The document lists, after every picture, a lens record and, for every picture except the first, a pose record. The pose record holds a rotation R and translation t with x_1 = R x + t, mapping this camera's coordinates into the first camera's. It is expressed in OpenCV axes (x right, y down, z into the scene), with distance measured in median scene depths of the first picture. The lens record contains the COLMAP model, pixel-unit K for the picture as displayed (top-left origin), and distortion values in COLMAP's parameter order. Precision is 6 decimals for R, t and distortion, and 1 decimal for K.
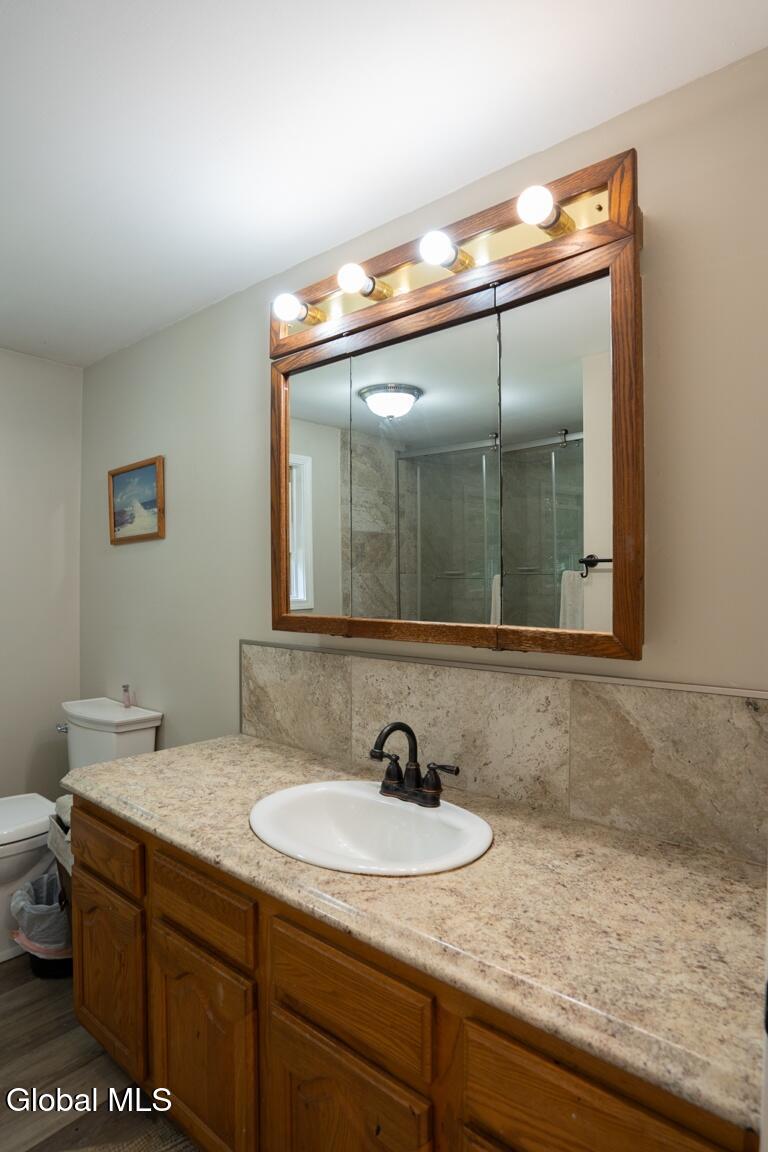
lens RADIAL K [[619.9, 0, 384.0], [0, 619.9, 576.0], [0, 0, 1]] dist [-0.047898, 0.000413]
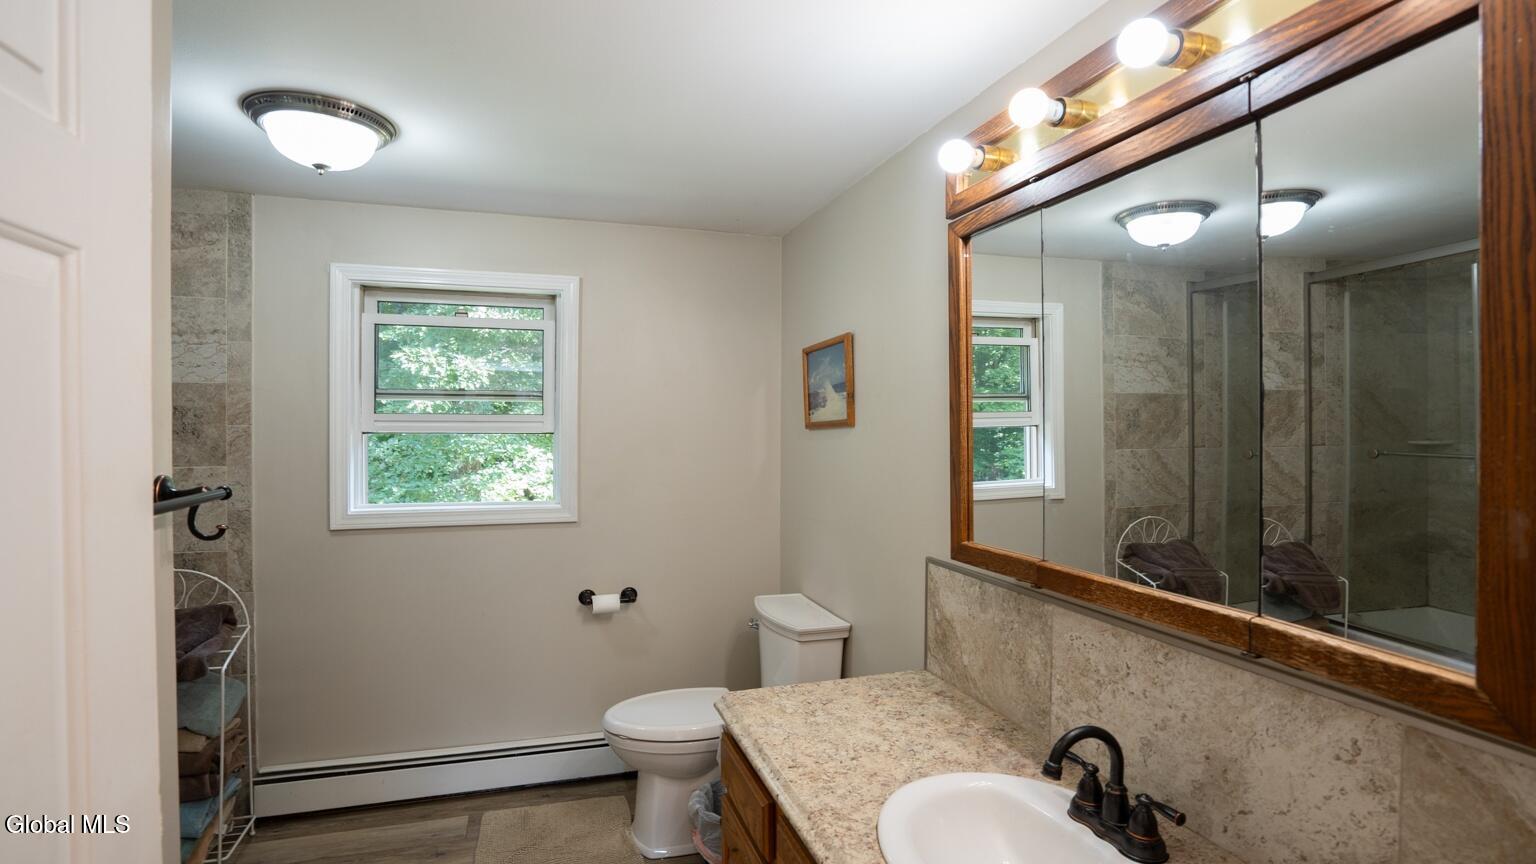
lens RADIAL K [[713.6, 0, 768.0], [0, 713.6, 432.0], [0, 0, 1]] dist [-0.056807, 0.022560]
pose [[0.848178, 0.010327, -0.529611, 0.112945], [-0.005068, 0.999922, 0.011382, -0.093805], [0.529687, -0.006970, 0.848164, 0.108018]]
